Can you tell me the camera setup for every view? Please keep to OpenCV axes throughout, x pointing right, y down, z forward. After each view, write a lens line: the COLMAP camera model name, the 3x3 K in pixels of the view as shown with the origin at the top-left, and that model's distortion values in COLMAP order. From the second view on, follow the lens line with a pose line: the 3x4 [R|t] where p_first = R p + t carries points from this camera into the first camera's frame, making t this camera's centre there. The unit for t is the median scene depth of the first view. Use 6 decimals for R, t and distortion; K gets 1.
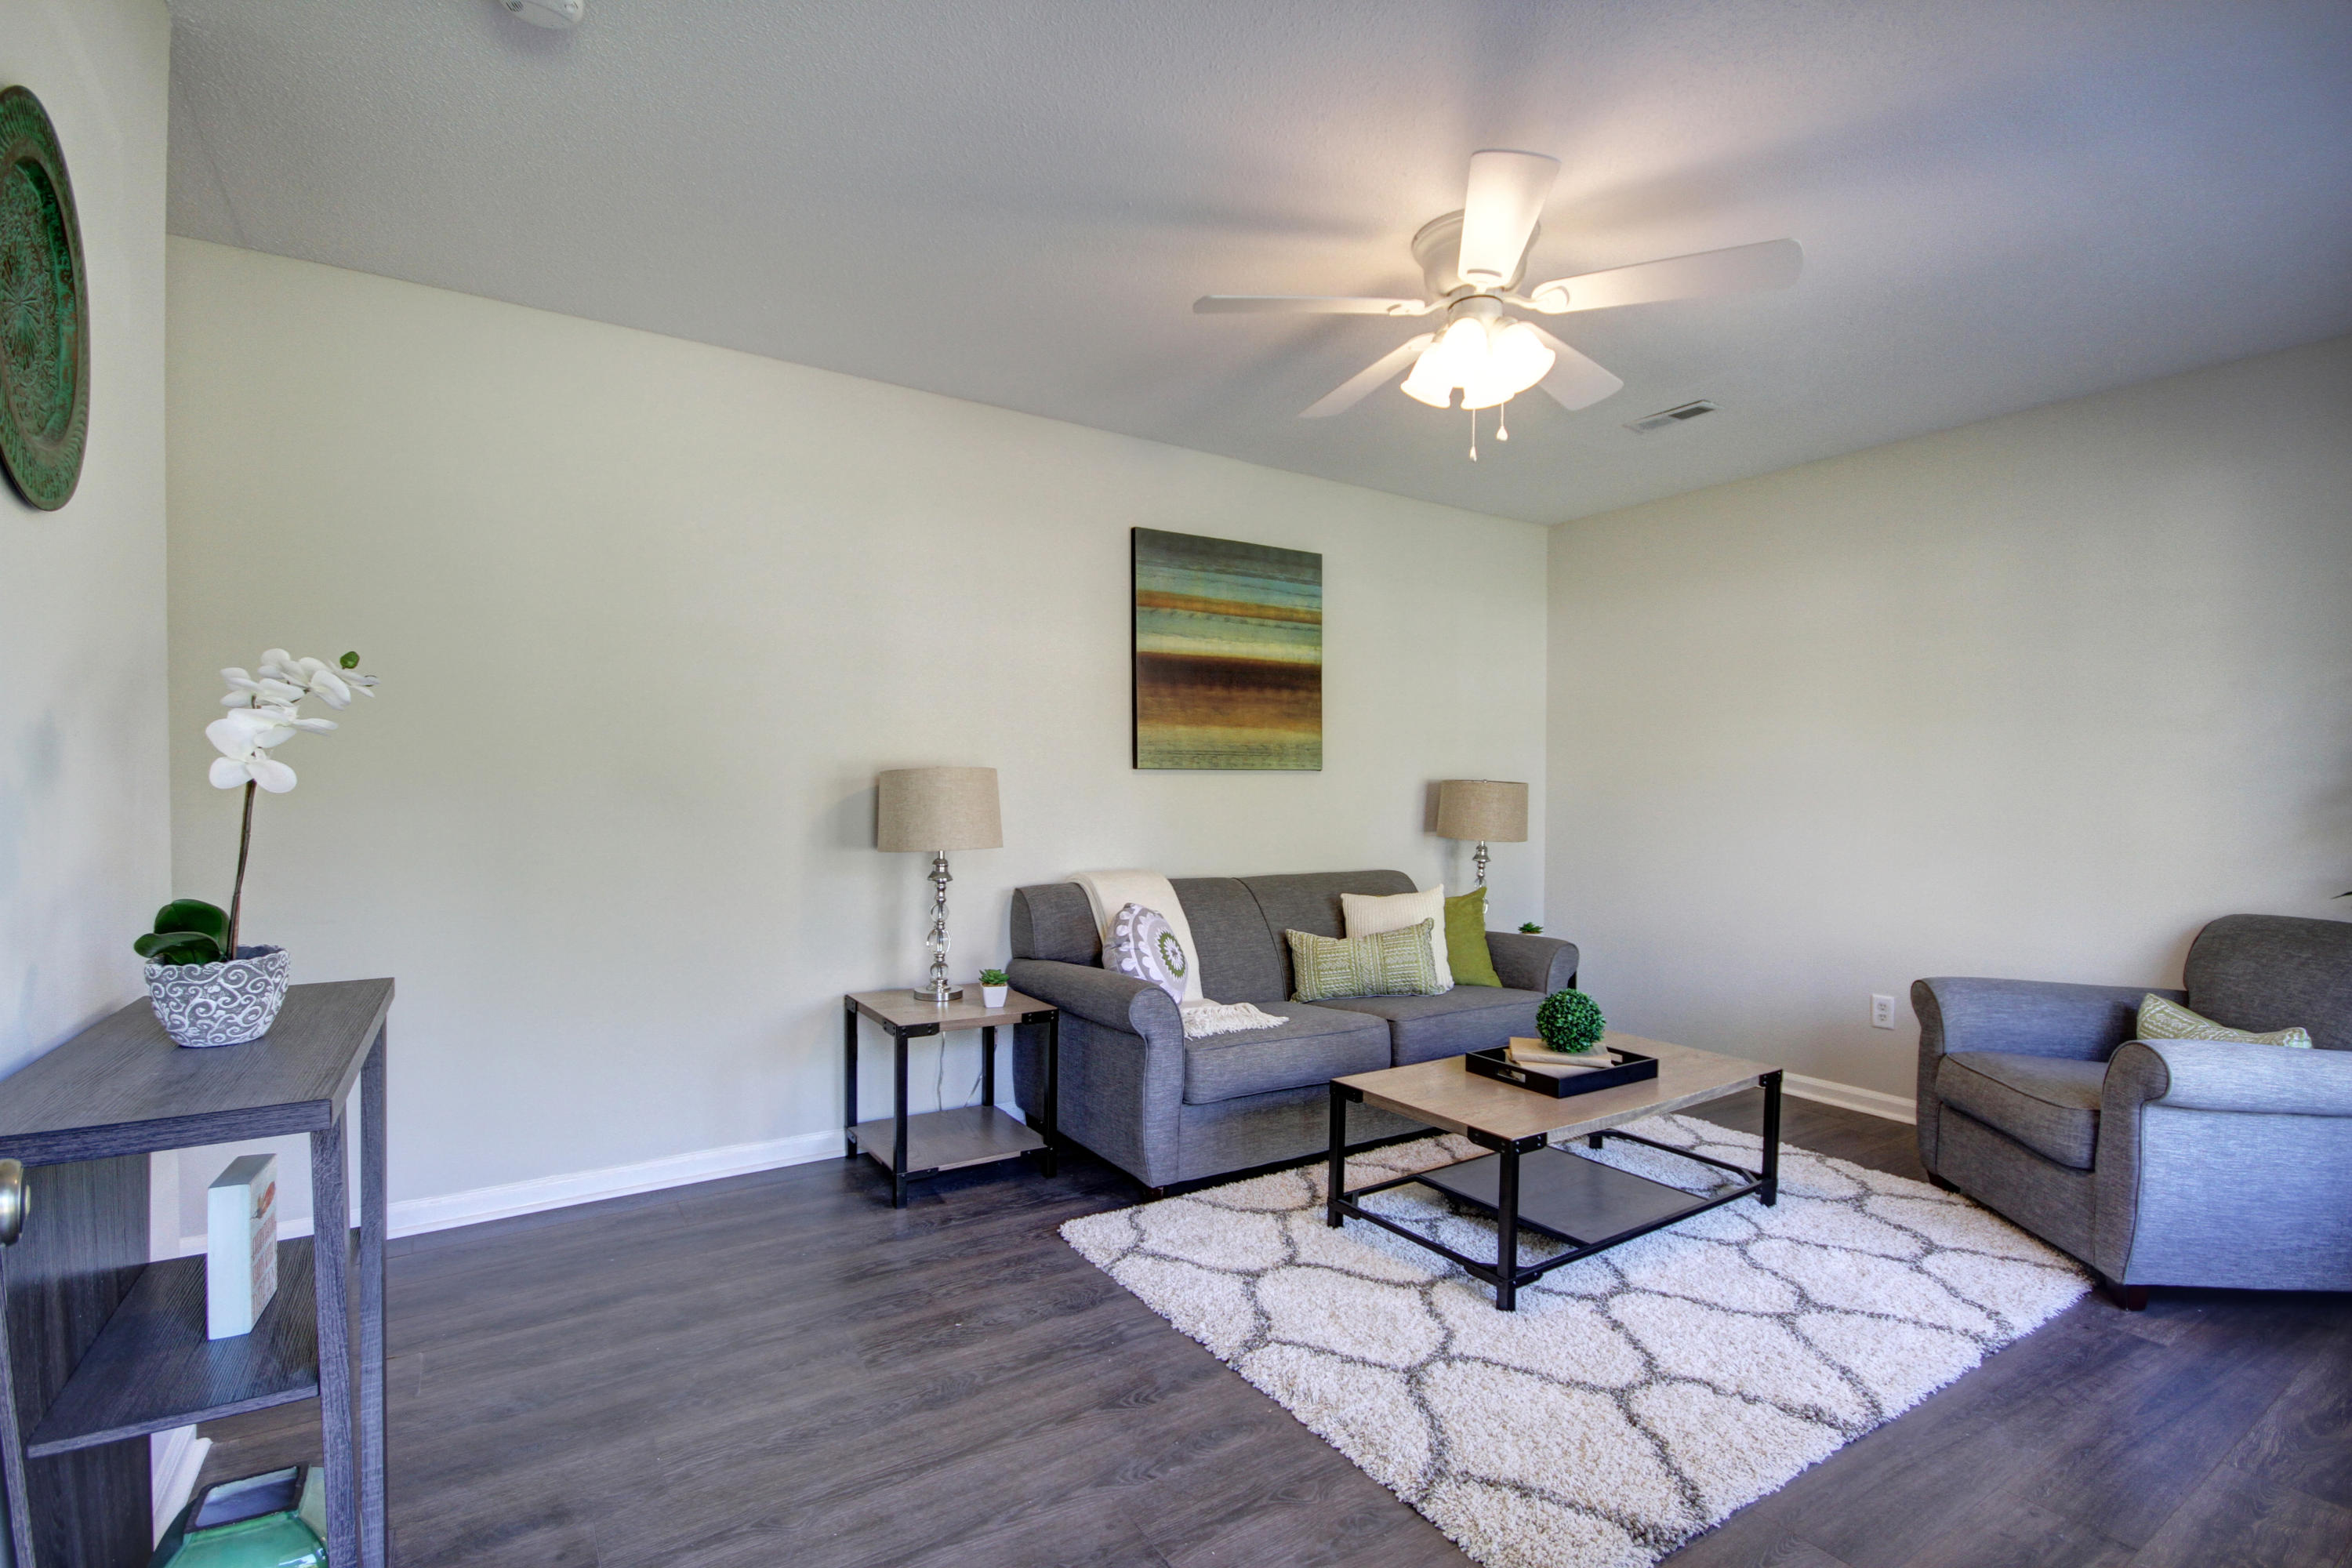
lens RADIAL K [[1094.7, 0, 1172.7], [0, 1094.7, 786.7], [0, 0, 1]] dist [0.004722, -0.001549]
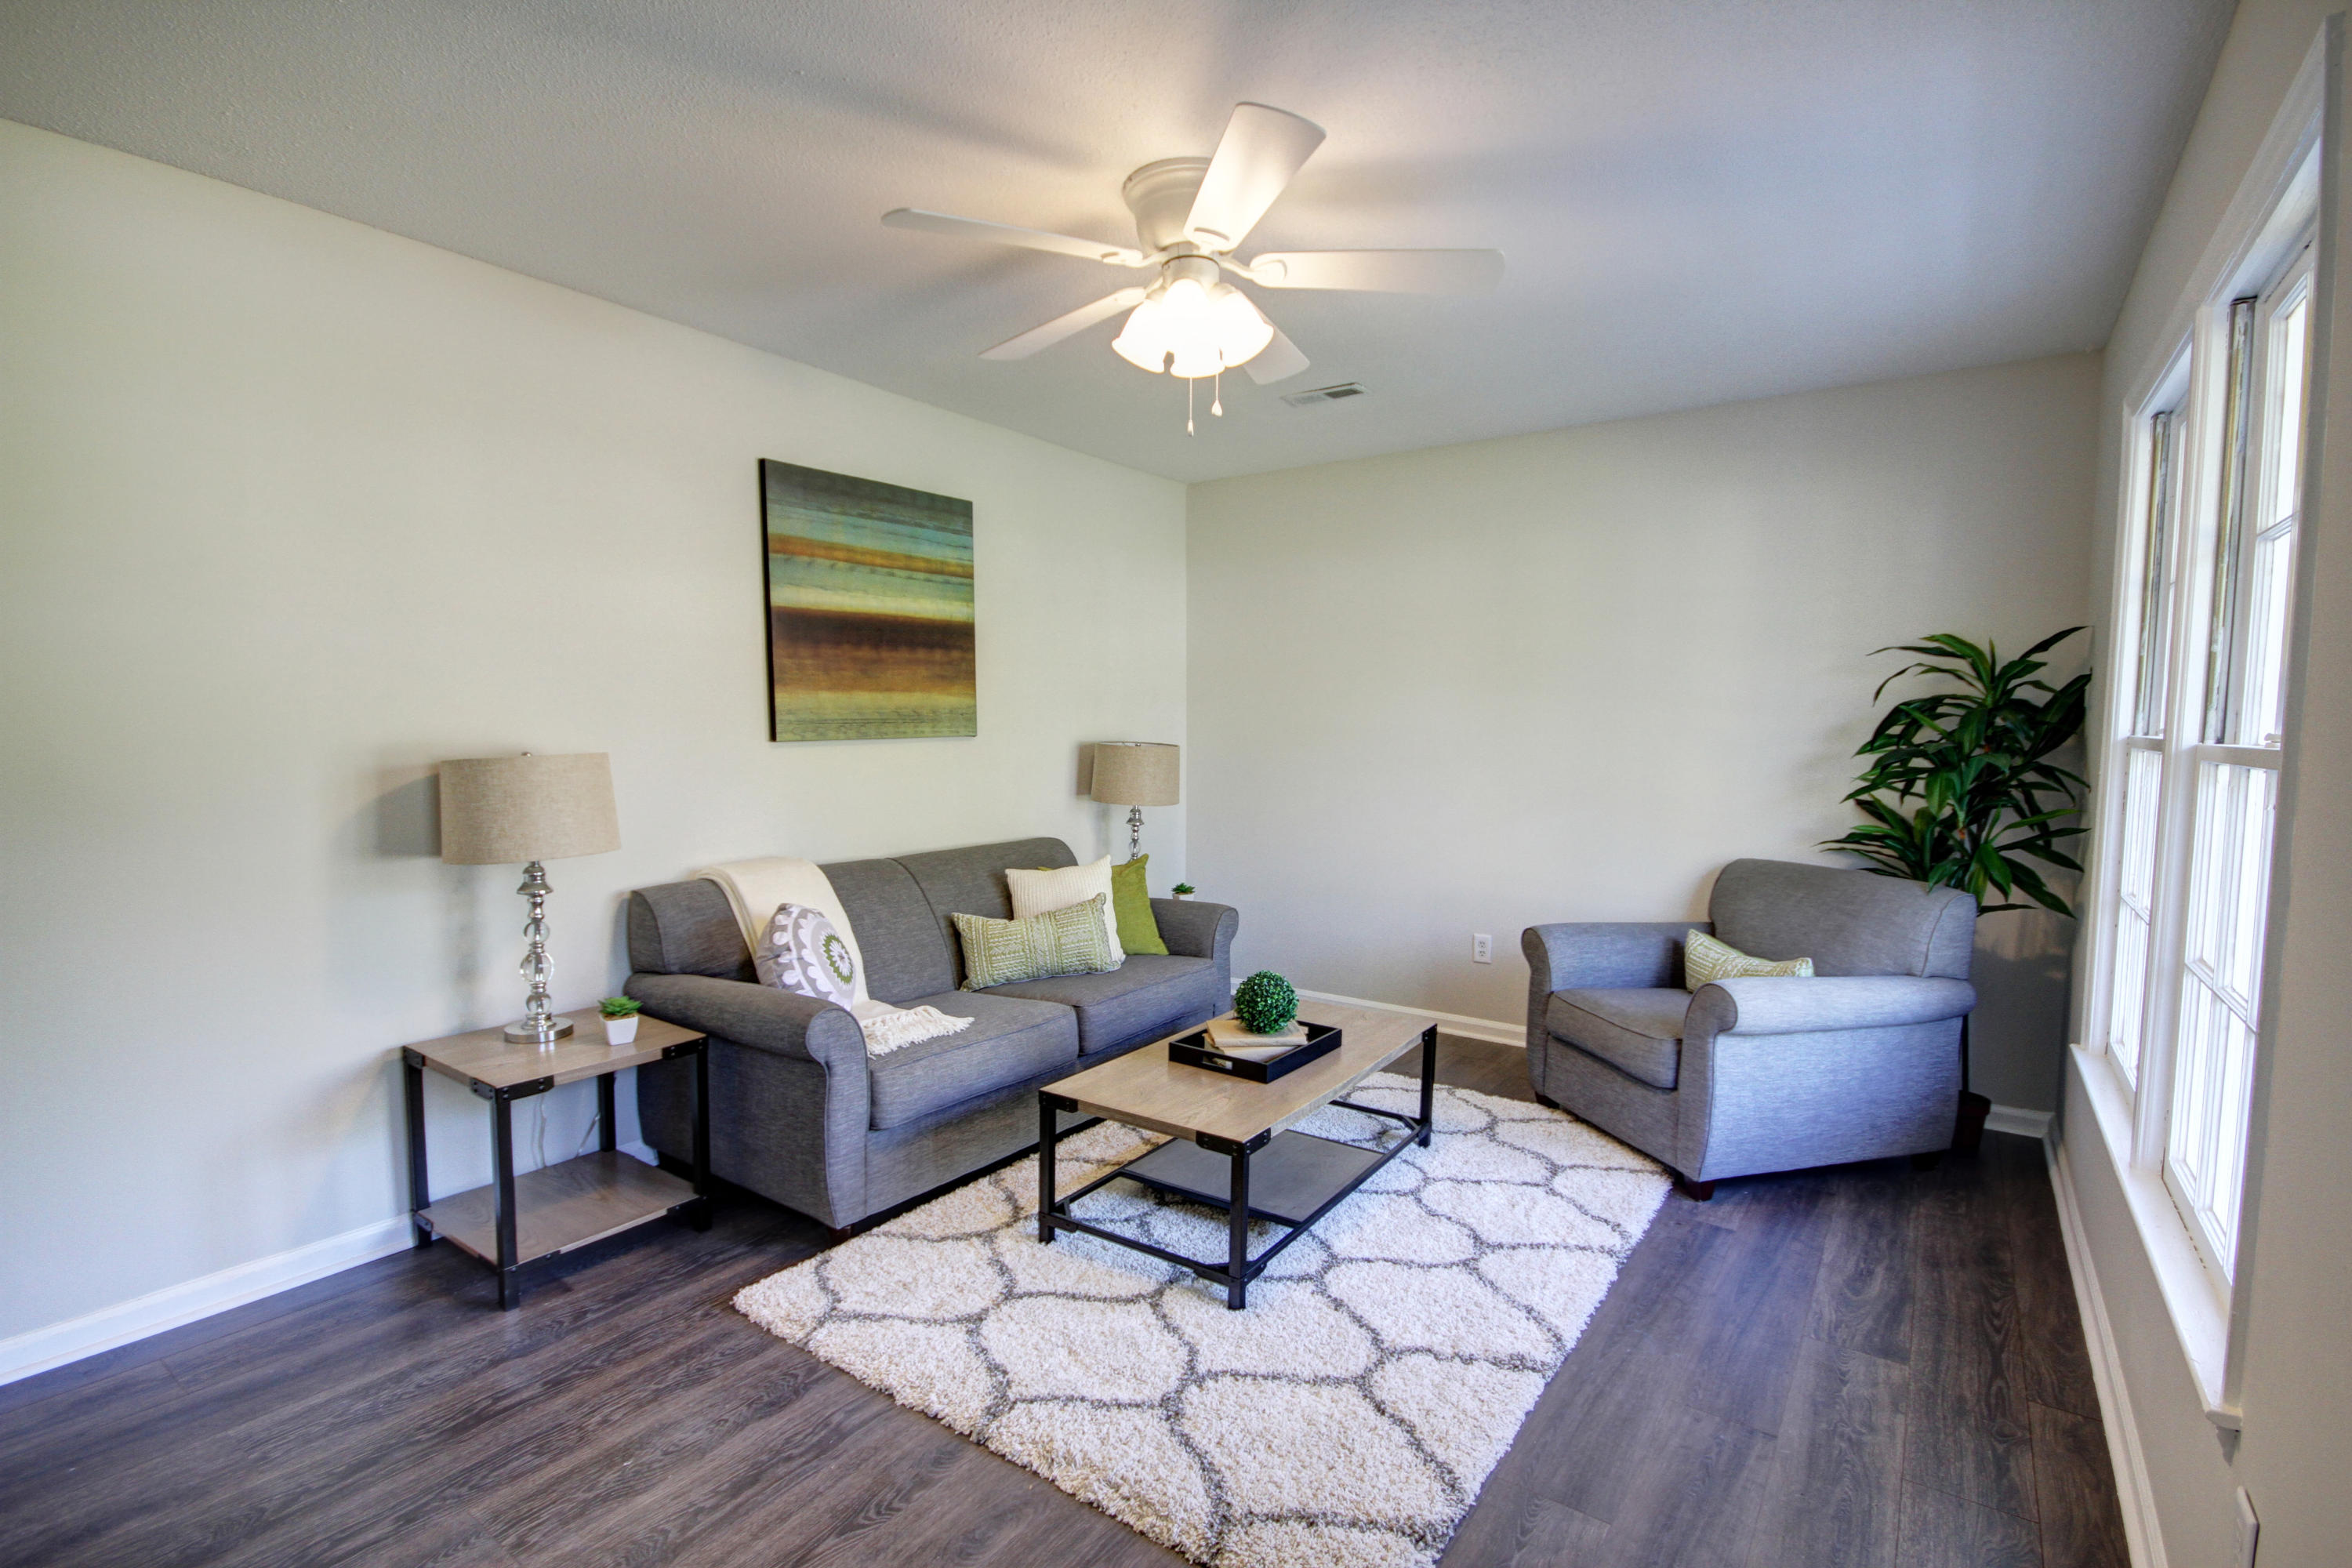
lens RADIAL K [[1094.7, 0, 1173.5], [0, 1094.7, 792.3], [0, 0, 1]] dist [0.004722, -0.001549]
pose [[0.929646, -0.030910, 0.367156, -0.084087], [0.004729, 0.997394, 0.071995, -0.053248], [-0.368424, -0.065194, 0.927369, 0.101378]]
